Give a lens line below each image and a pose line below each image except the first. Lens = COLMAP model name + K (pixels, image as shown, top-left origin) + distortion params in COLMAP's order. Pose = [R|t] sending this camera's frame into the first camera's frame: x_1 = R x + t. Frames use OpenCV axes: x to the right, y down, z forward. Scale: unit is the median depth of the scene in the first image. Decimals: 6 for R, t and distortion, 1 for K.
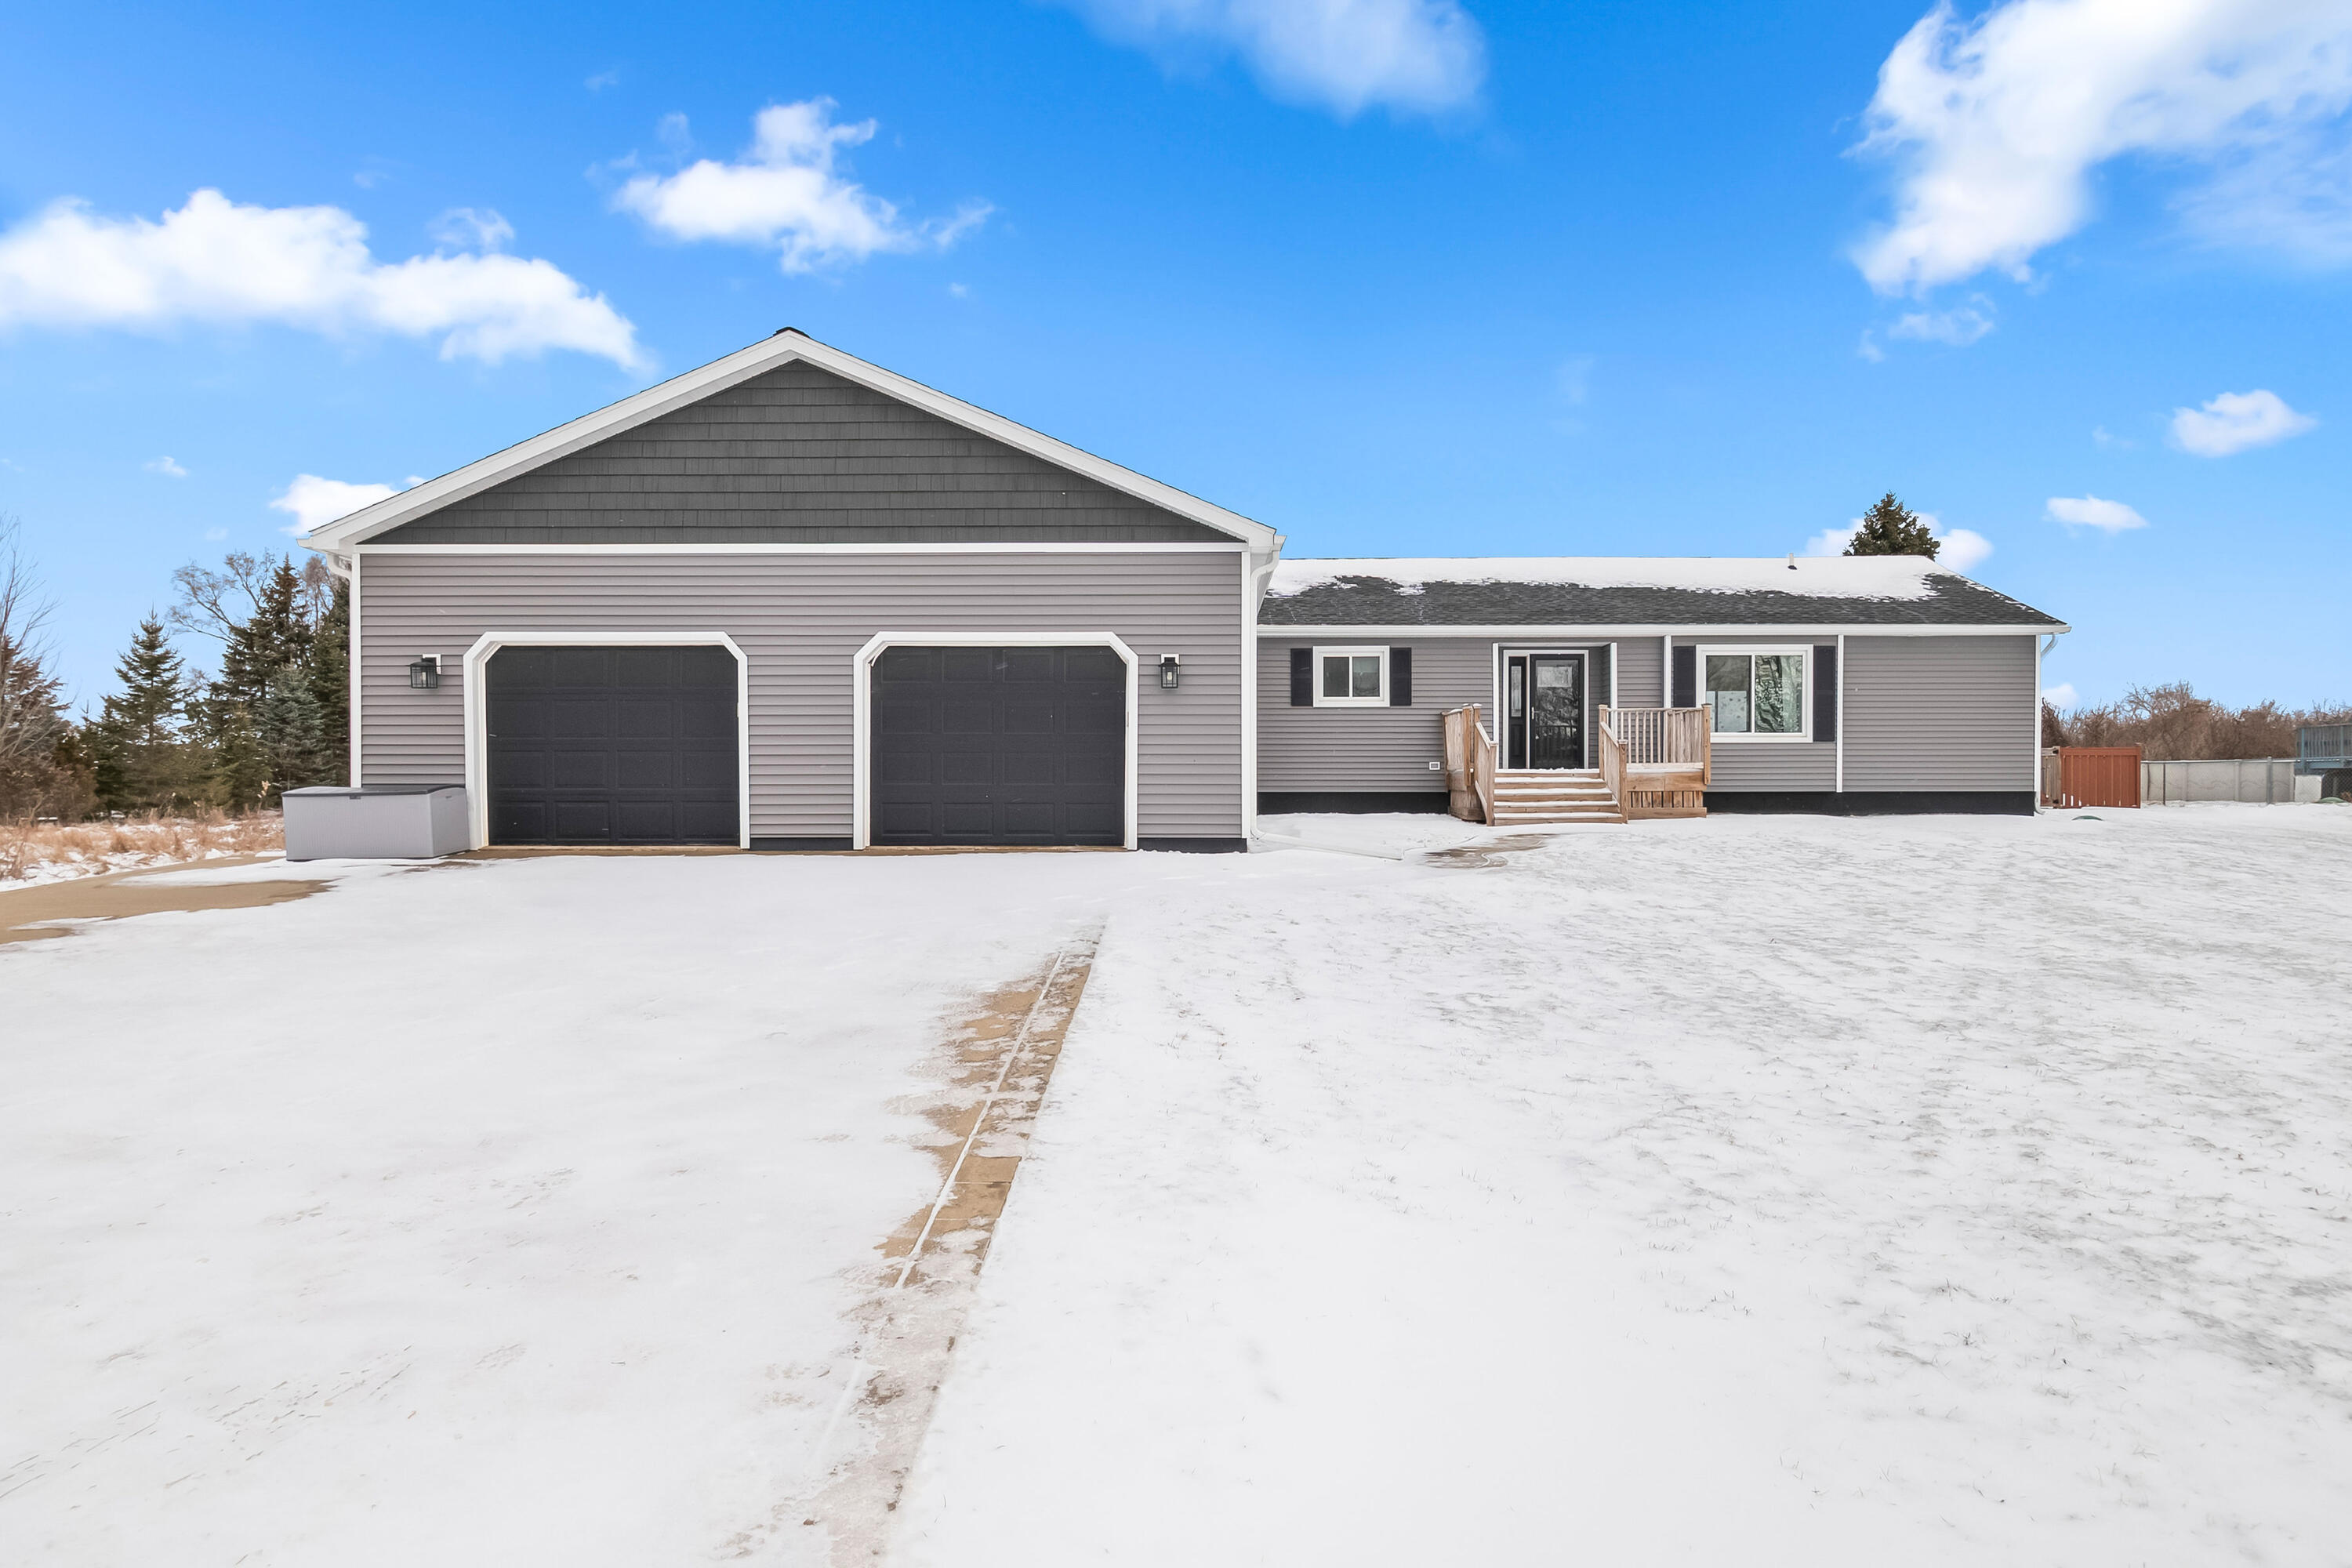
lens RADIAL K [[1331.5, 0, 1194.4], [0, 1331.5, 792.6], [0, 0, 1]] dist [0.002541, -0.000811]
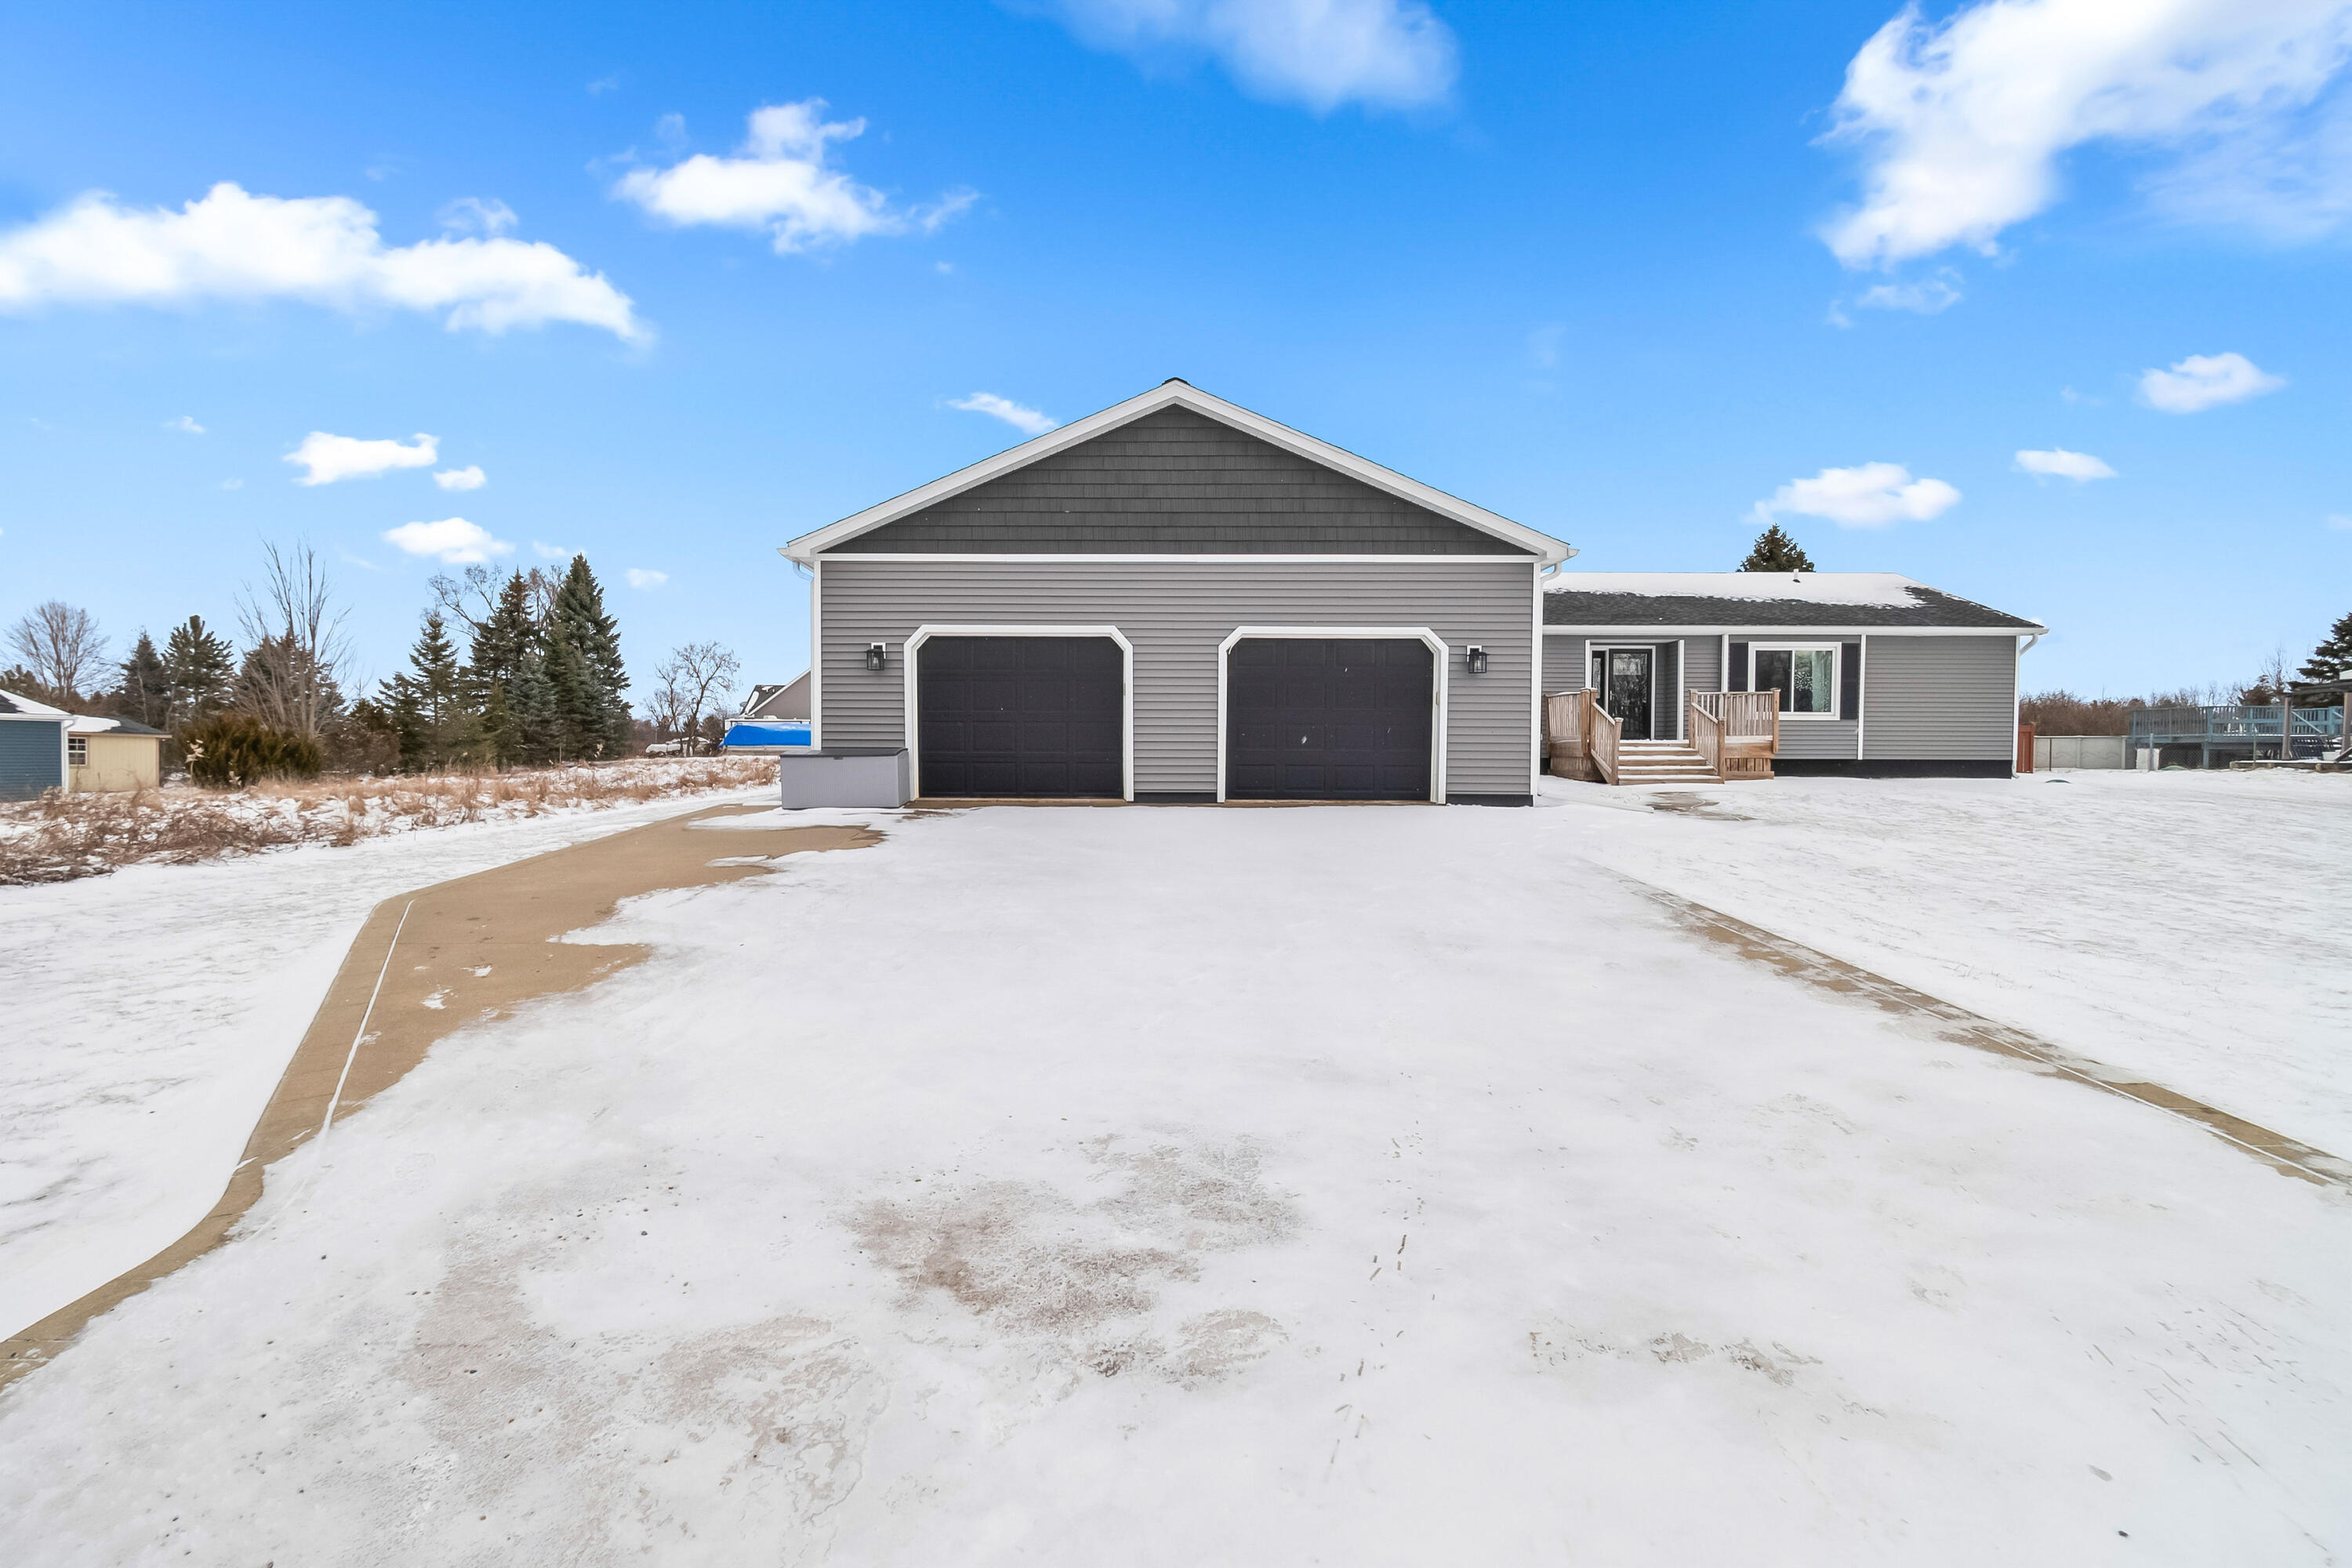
lens RADIAL K [[1025.7, 0, 1142.9], [0, 1025.7, 780.0], [0, 0, 1]] dist [0.002559, -0.000741]
pose [[0.999982, 0.005700, -0.002057, -0.193043], [-0.005651, 0.999714, 0.023217, 0.000103], [0.002189, -0.023205, 0.999728, 0.026374]]
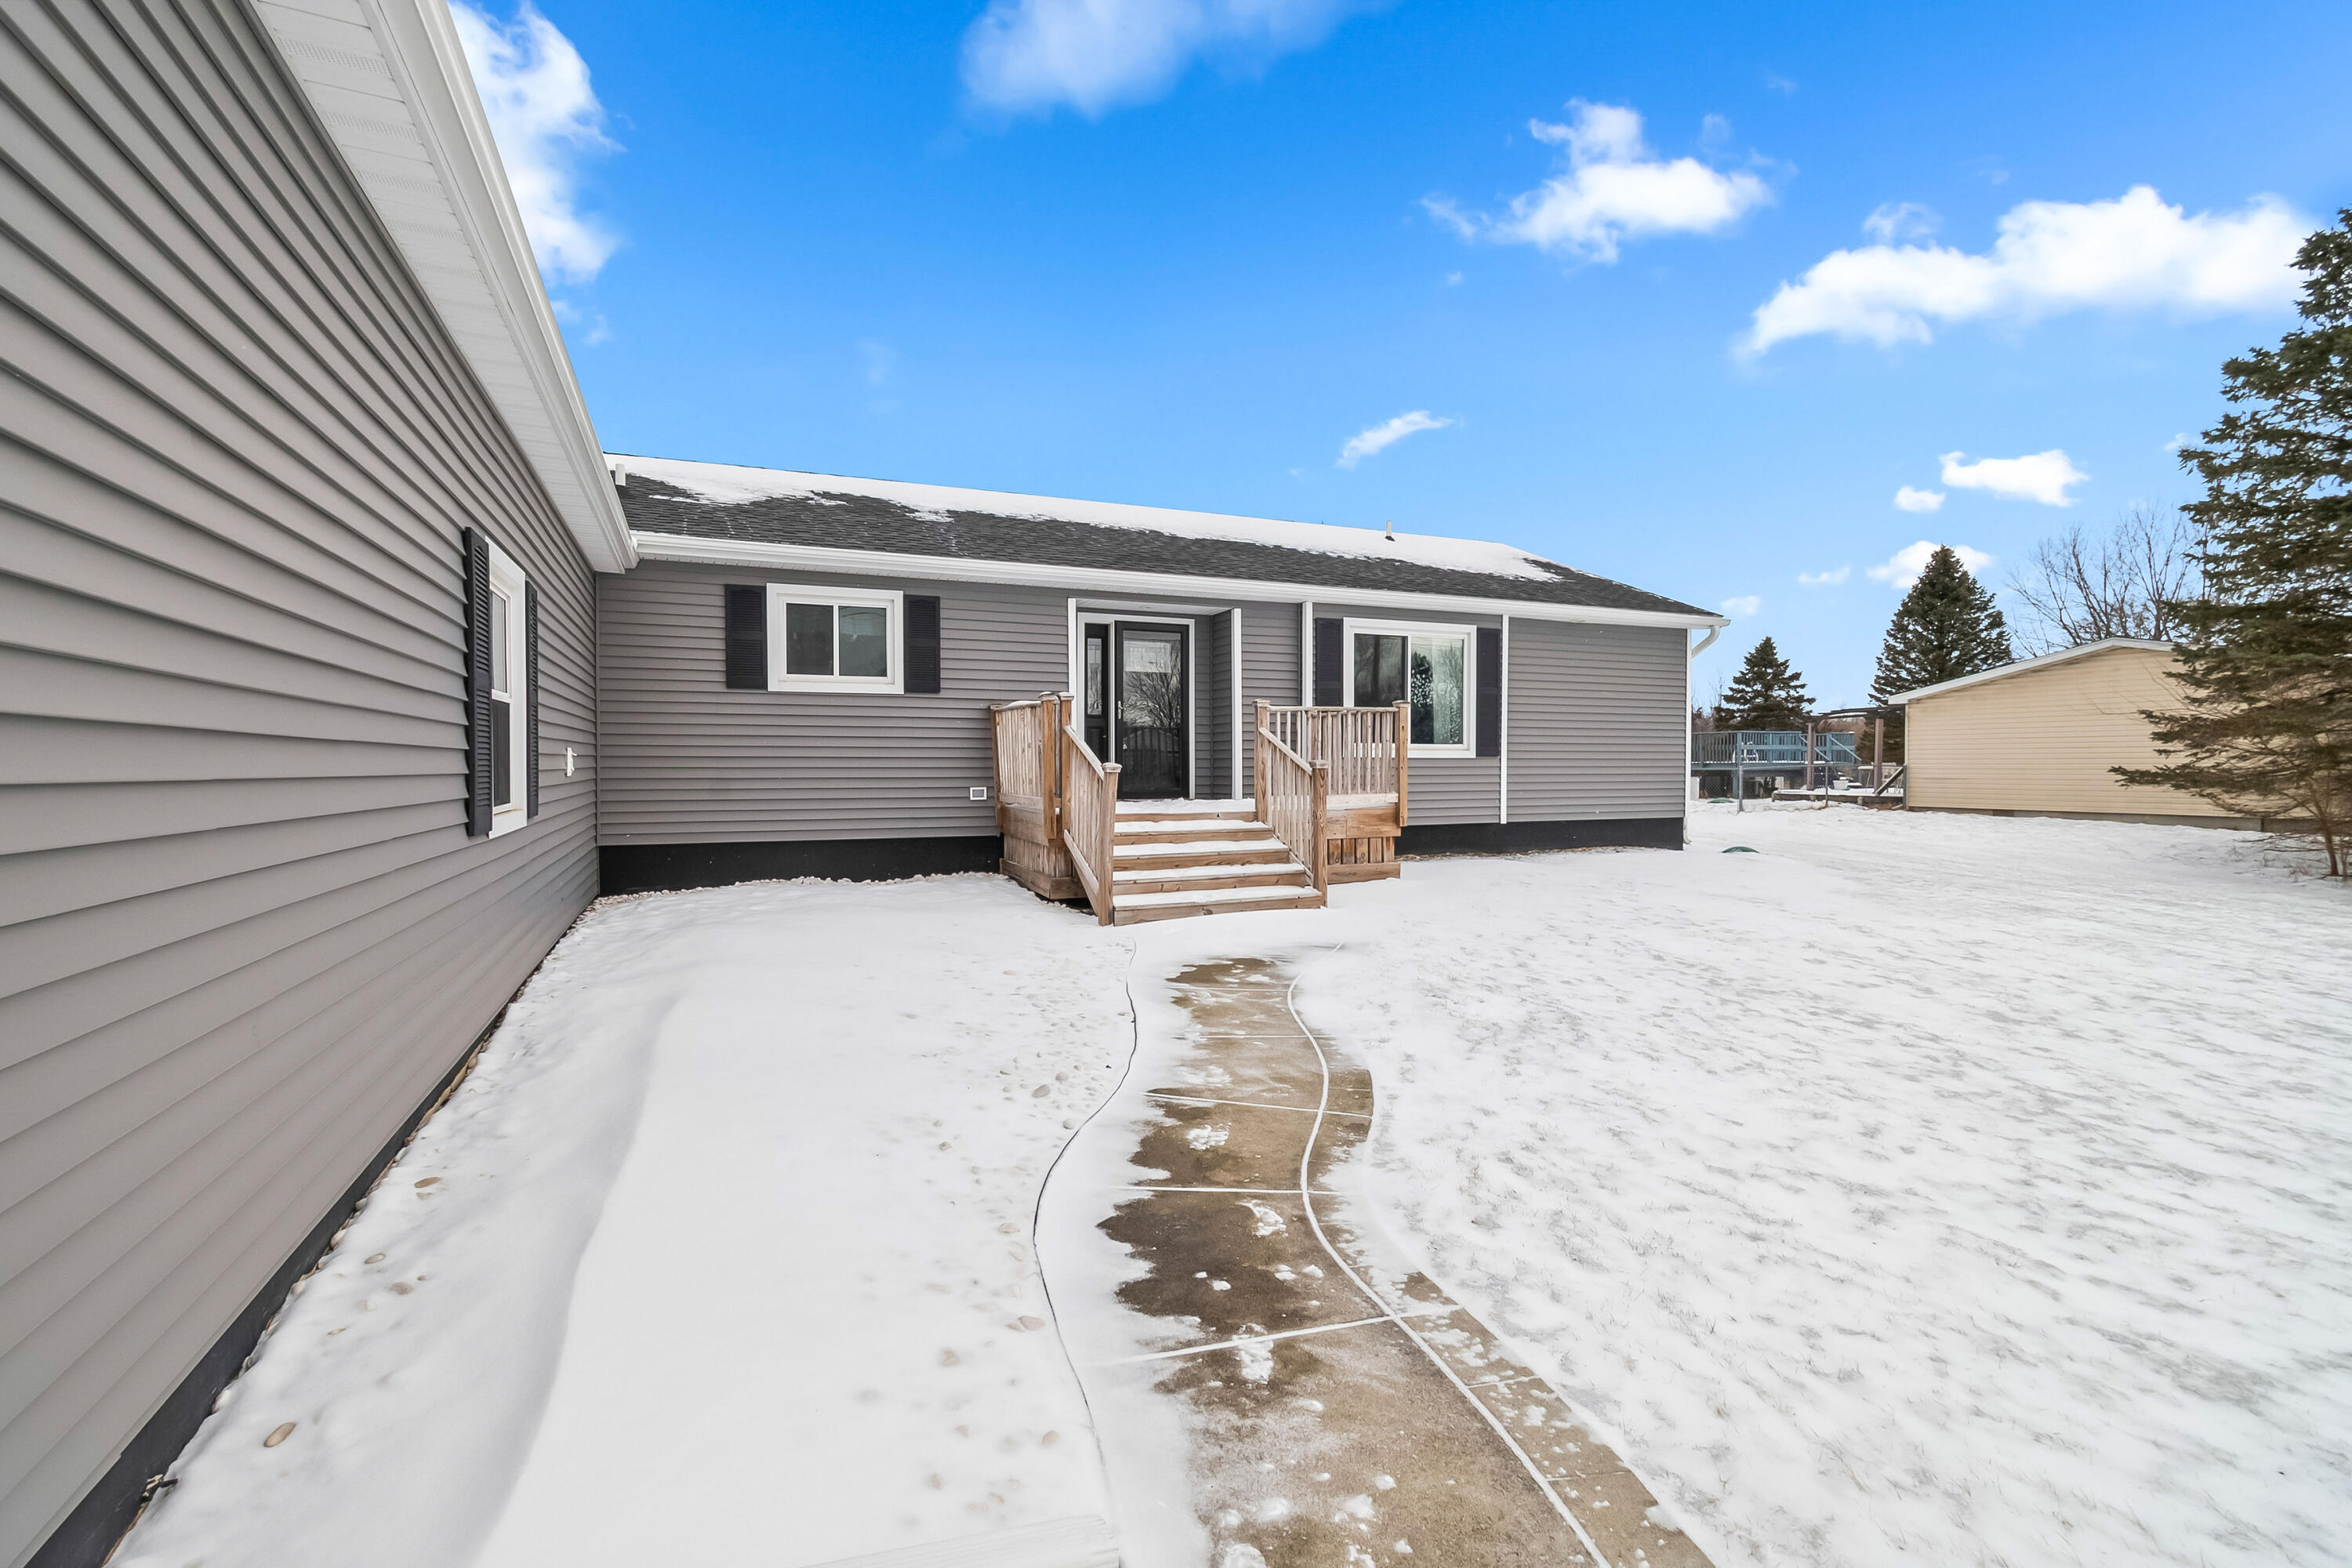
lens RADIAL K [[1042.2, 0, 1123.1], [0, 1042.2, 786.4], [0, 0, 1]] dist [0.000472, -0.000208]
pose [[0.928602, -0.006035, 0.371028, 0.064895], [-0.000543, 0.999845, 0.017620, -0.031777], [-0.371076, -0.016563, 0.928455, 0.533221]]
